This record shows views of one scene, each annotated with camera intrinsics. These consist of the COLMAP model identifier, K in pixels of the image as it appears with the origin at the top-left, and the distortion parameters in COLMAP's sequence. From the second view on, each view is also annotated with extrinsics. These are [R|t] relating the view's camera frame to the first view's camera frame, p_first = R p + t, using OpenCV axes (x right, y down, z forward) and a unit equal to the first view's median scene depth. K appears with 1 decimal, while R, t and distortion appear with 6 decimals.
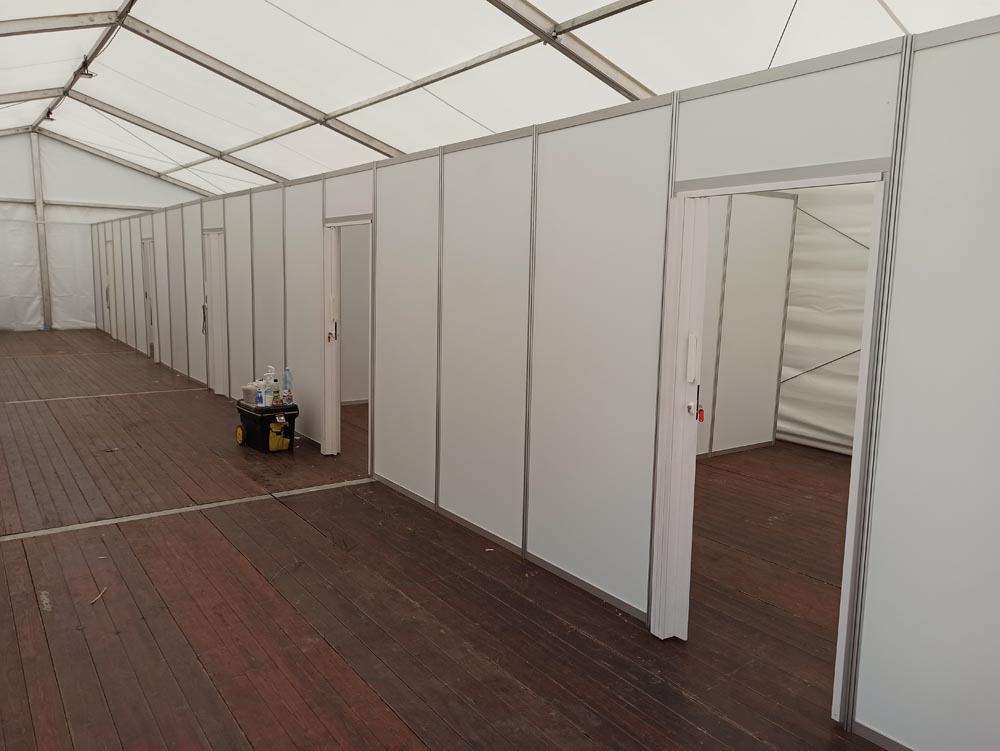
lens RADIAL K [[741.1, 0, 501.3], [0, 741.1, 370.1], [0, 0, 1]] dist [0.049344, -0.033801]
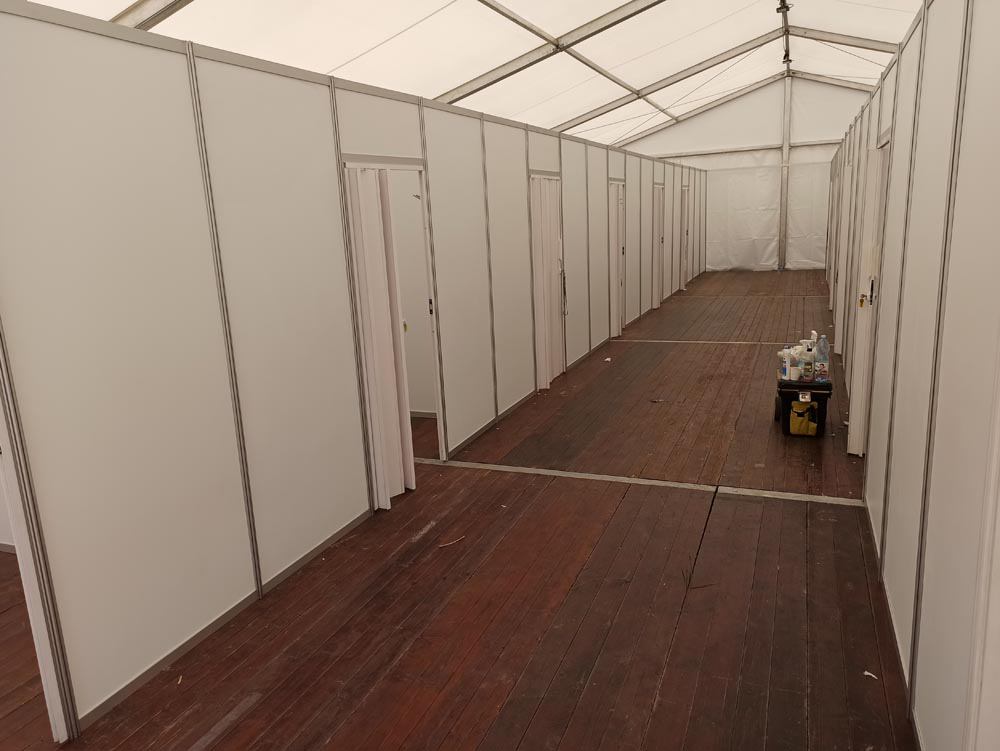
lens RADIAL K [[741.1, 0, 504.5], [0, 741.1, 371.9], [0, 0, 1]] dist [0.049344, -0.033801]
pose [[0.535862, 0.133587, -0.833670, 0.200234], [-0.058365, 0.990903, 0.121266, -0.041144], [0.842286, -0.016325, 0.538784, 0.276007]]
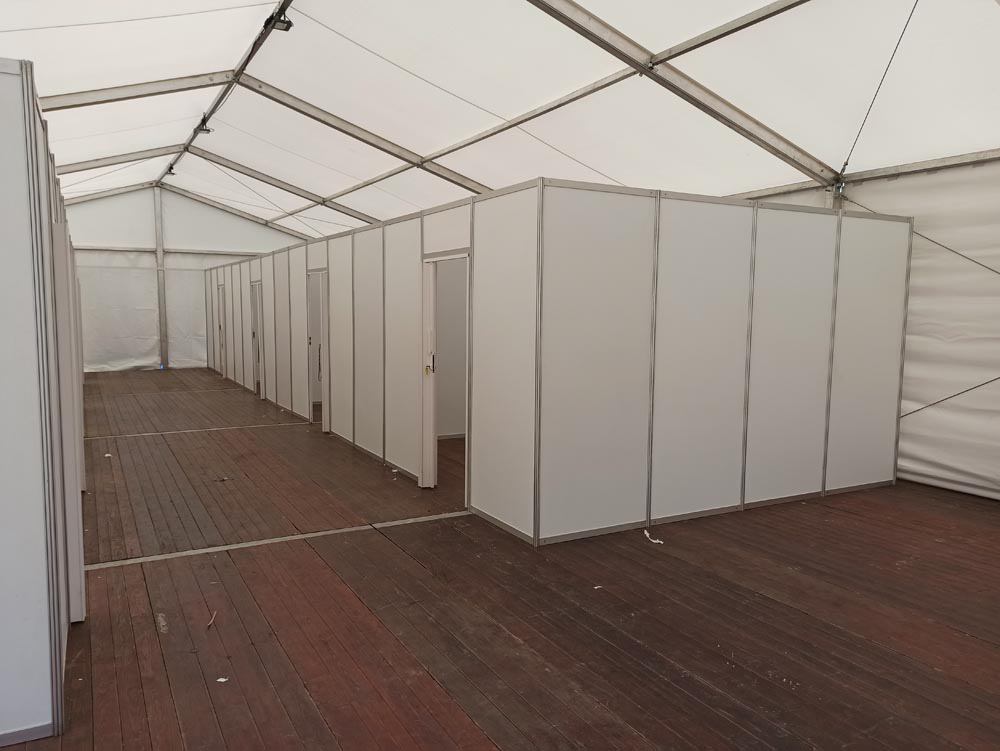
lens RADIAL K [[741.1, 0, 501.3], [0, 741.1, 370.5], [0, 0, 1]] dist [0.049344, -0.033801]
pose [[0.993071, -0.006316, -0.117350, -0.011830], [0.000317, 0.998695, -0.051074, 0.007487], [0.117519, 0.050683, 0.991776, 0.009933]]
